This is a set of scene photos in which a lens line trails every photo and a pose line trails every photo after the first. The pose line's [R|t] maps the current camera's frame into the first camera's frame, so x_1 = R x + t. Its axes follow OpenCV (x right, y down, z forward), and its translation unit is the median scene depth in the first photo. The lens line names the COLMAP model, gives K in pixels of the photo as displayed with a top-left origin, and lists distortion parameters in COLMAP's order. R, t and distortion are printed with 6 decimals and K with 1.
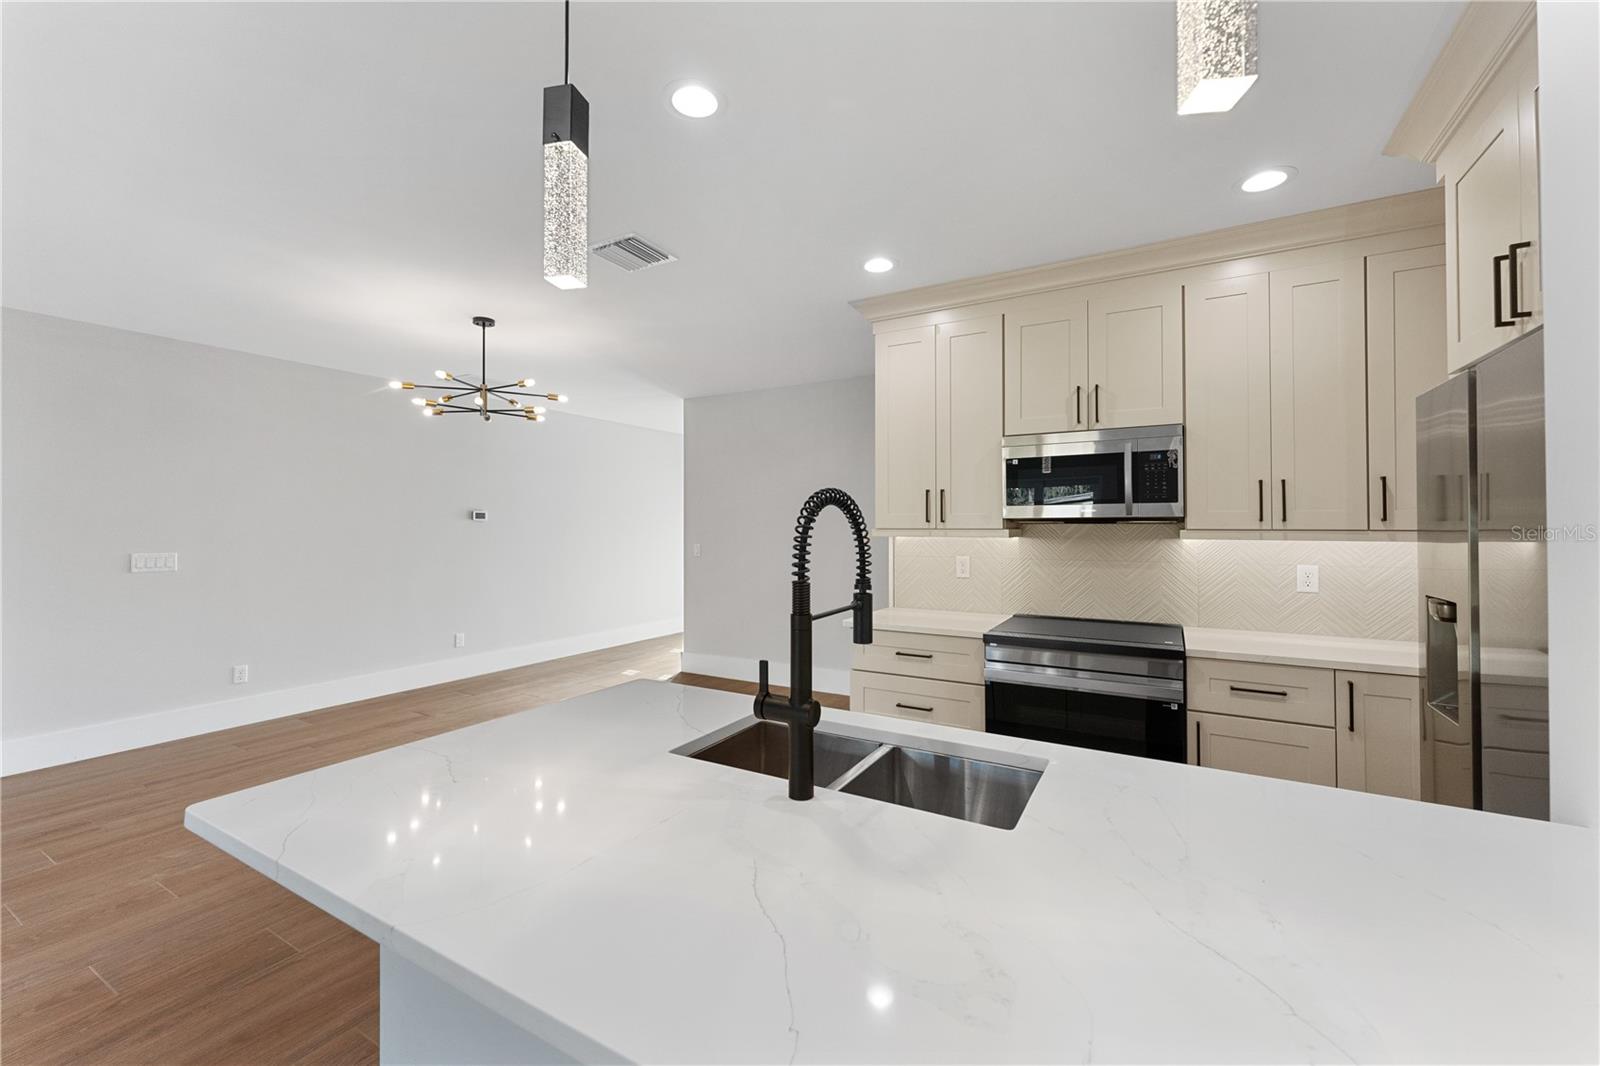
lens RADIAL K [[648.6, 0, 798.2], [0, 648.6, 518.1], [0, 0, 1]] dist [0.002451, -0.000132]
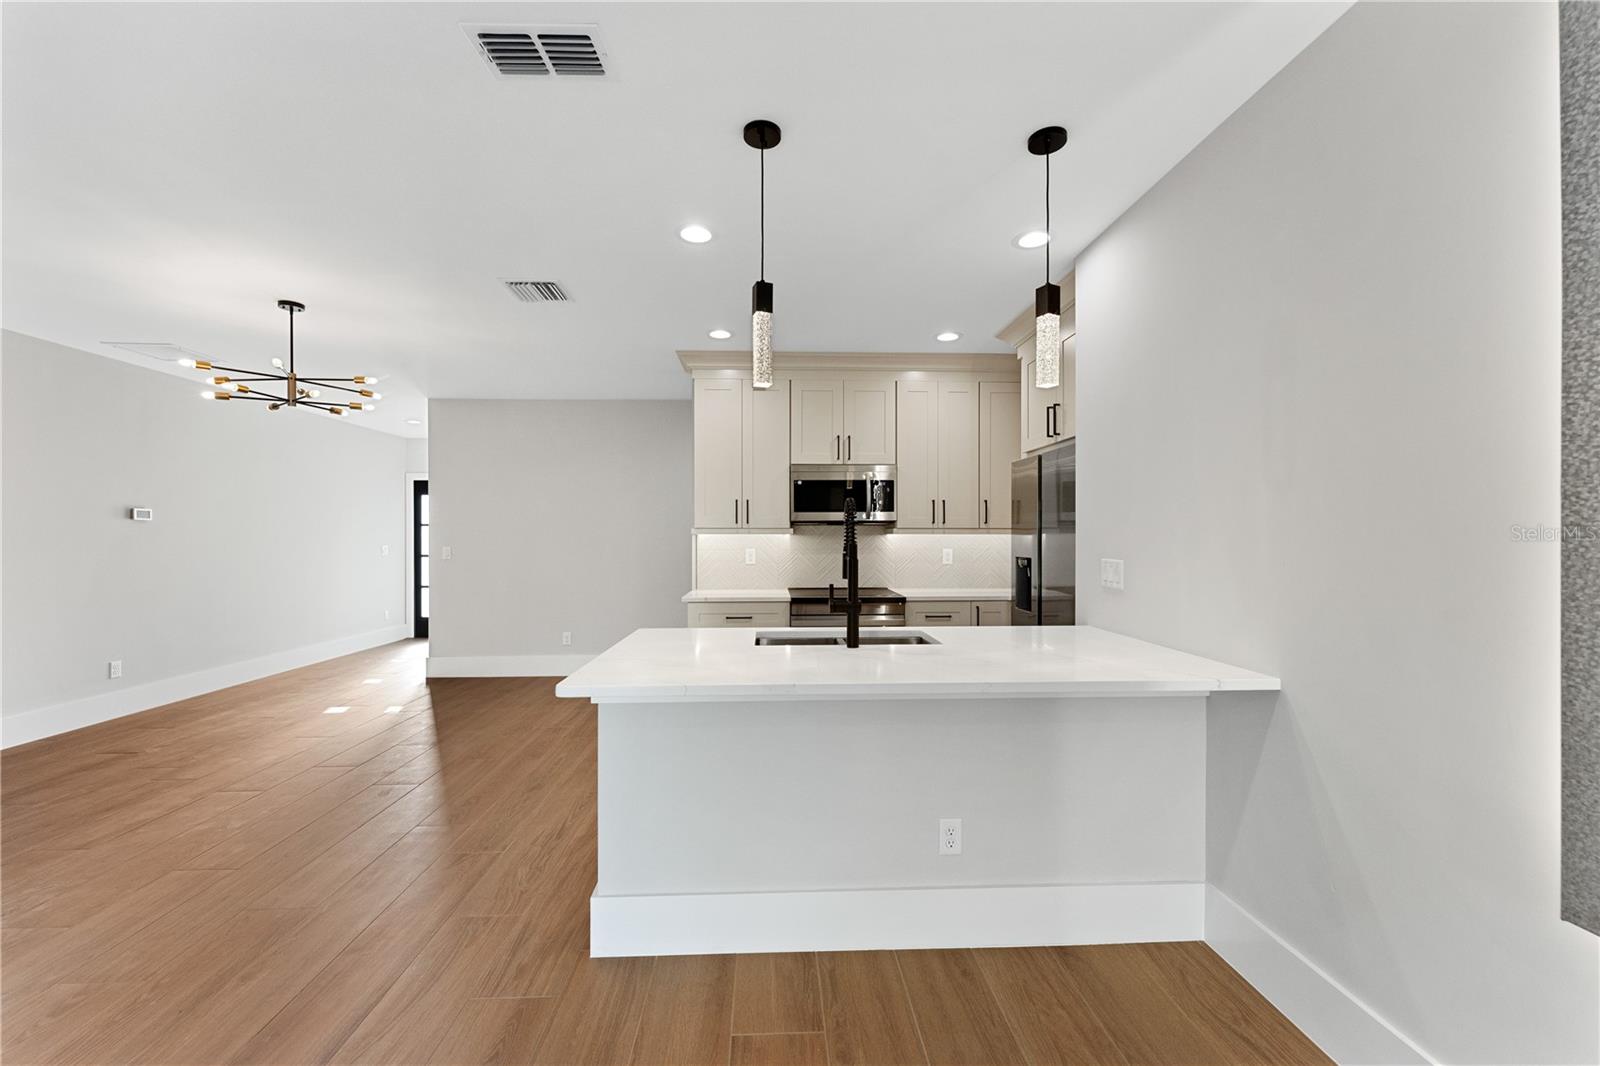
lens RADIAL K [[639.4, 0, 796.0], [0, 639.4, 537.8], [0, 0, 1]] dist [0.011284, -0.000078]
pose [[0.844757, -0.001800, 0.535148, -0.497267], [-0.006152, 0.999896, 0.013075, 0.022243], [-0.535115, -0.014337, 0.844657, -0.247987]]
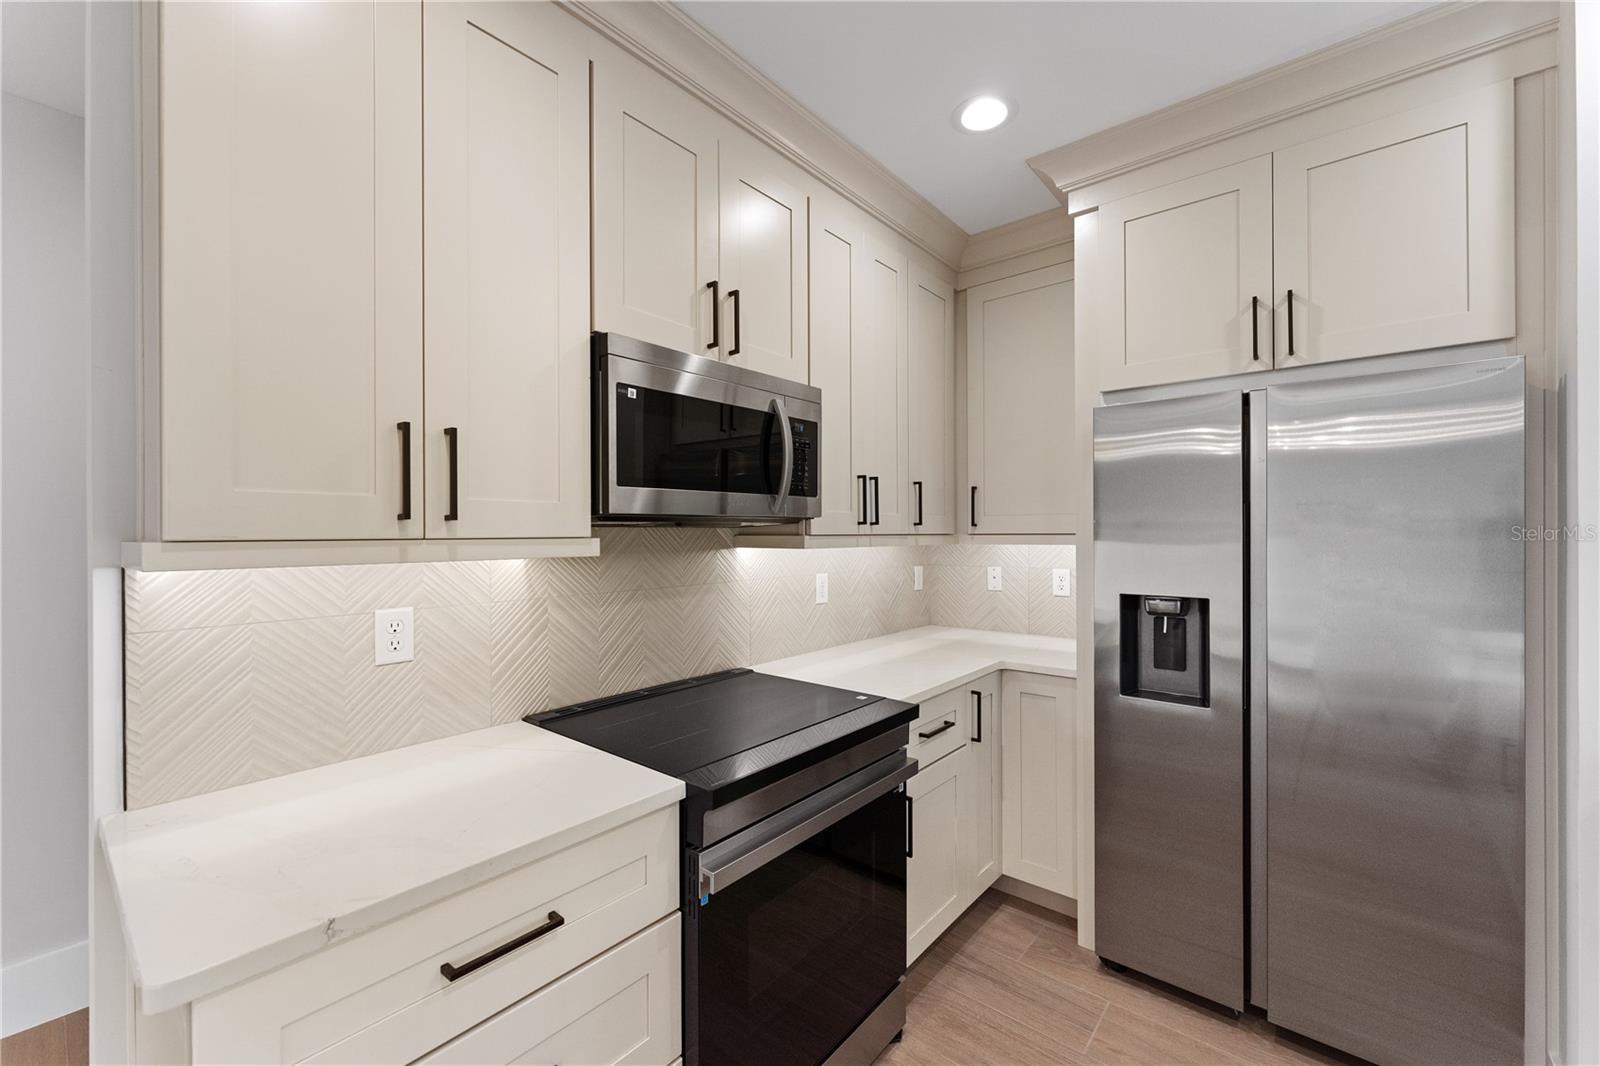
lens RADIAL K [[640.4, 0, 800.0], [0, 640.4, 533.0], [0, 0, 1]] dist [0.002813, -0.000126]
pose [[0.177050, -0.001913, 0.984200, -0.107973], [-0.009814, 0.999945, 0.003709, 0.012165], [-0.984153, -0.010316, 0.177021, 0.882157]]
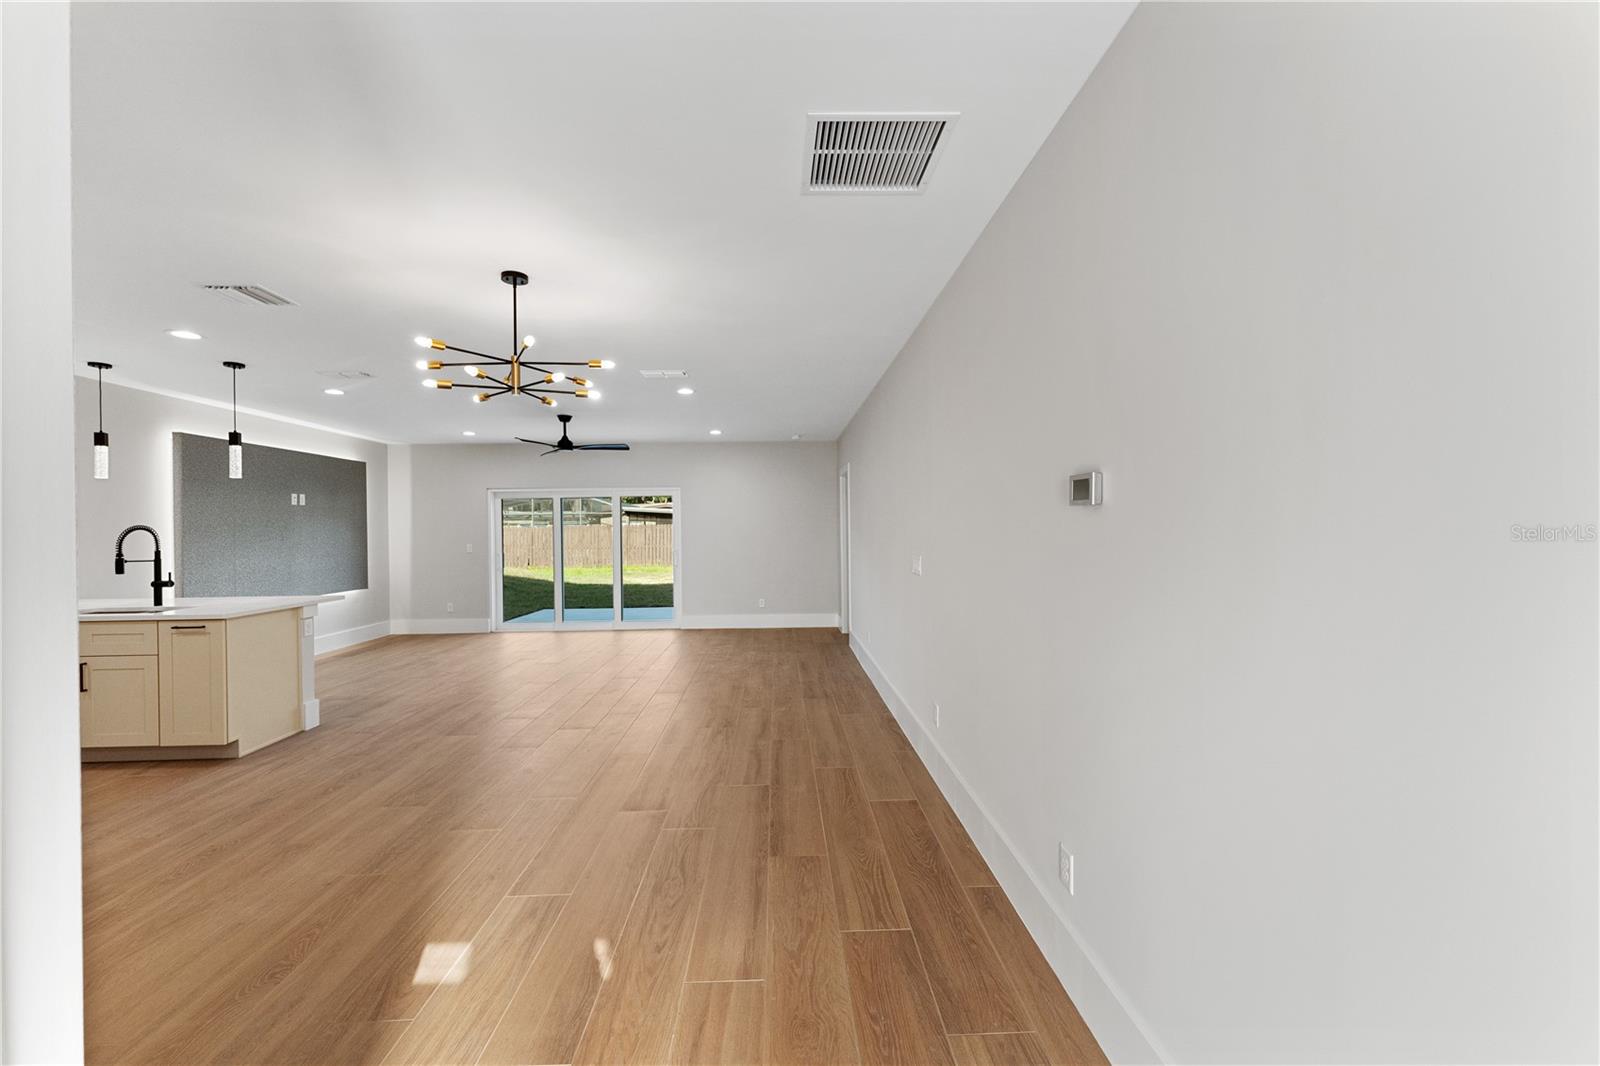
lens RADIAL K [[648.6, 0, 798.2], [0, 648.6, 518.1], [0, 0, 1]] dist [0.002451, -0.000132]
pose [[-0.852245, 0.003254, -0.523133, -0.487276], [0.021638, 0.999344, -0.029034, 0.039115], [0.522695, -0.036064, -0.851756, 2.526424]]
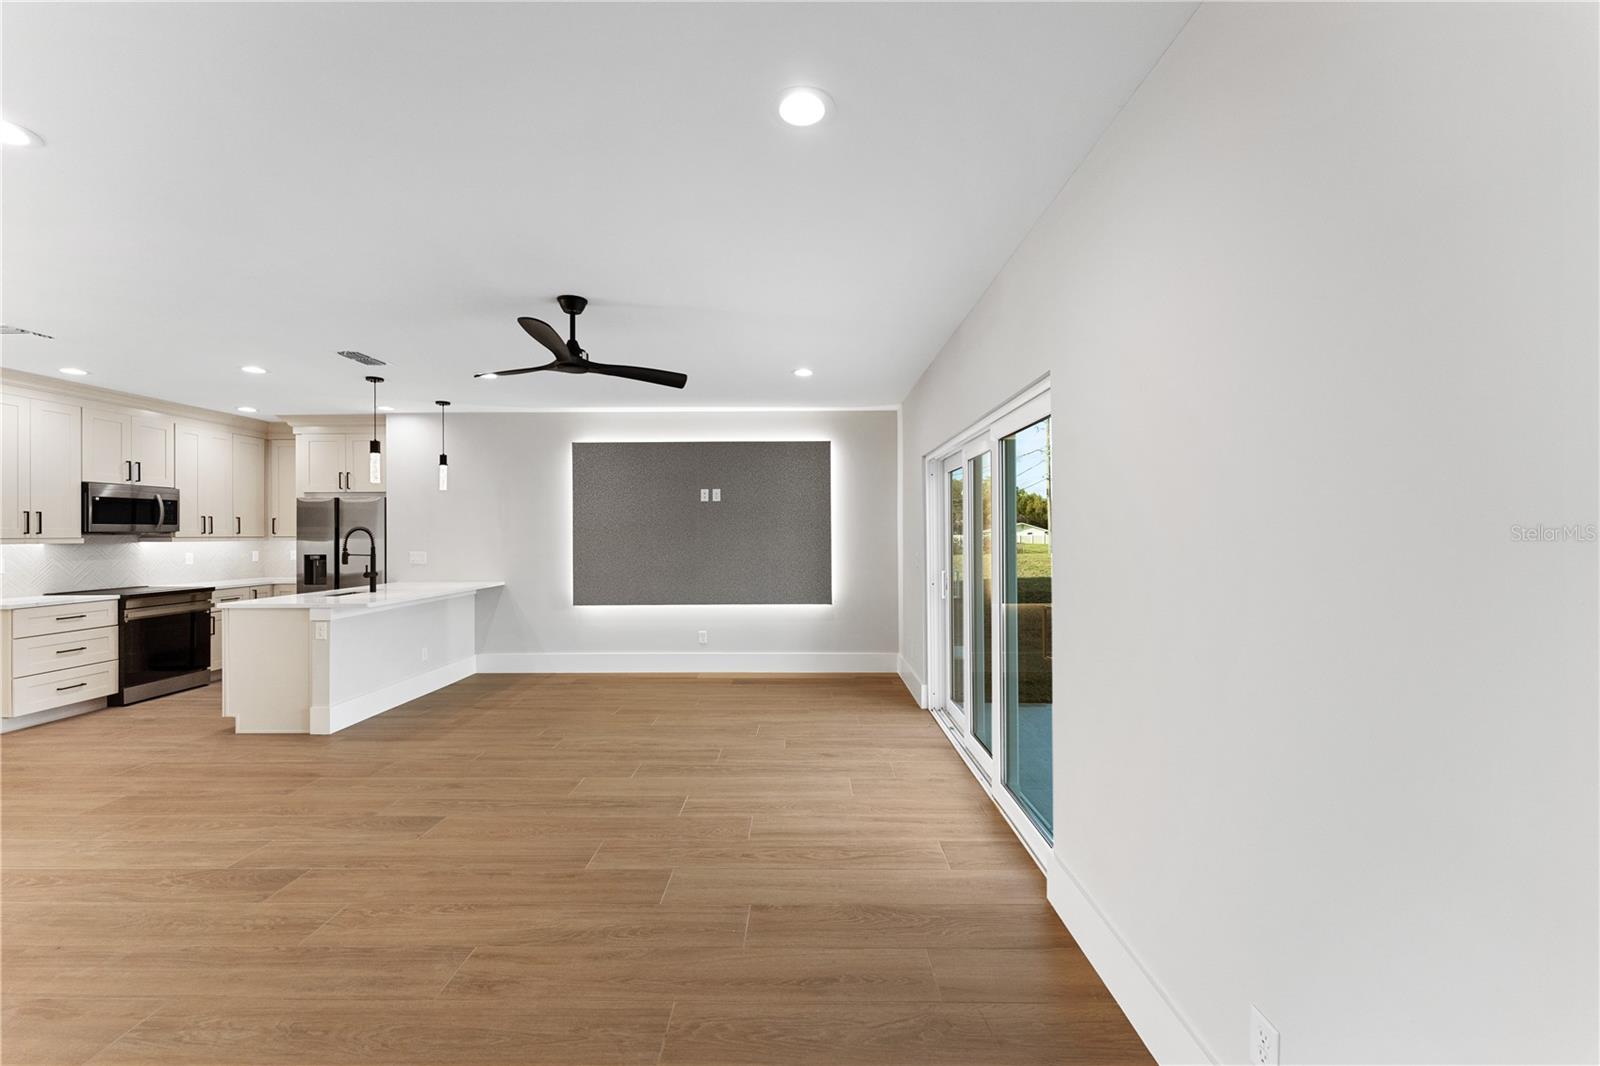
lens RADIAL K [[633.9, 0, 793.3], [0, 633.9, 530.7], [0, 0, 1]] dist [-0.000049, -0.000056]
pose [[-0.487164, 0.005226, 0.873295, -2.224550], [-0.008591, 0.999905, -0.010776, 0.000005], [-0.873268, -0.012752, -0.487073, 0.234519]]
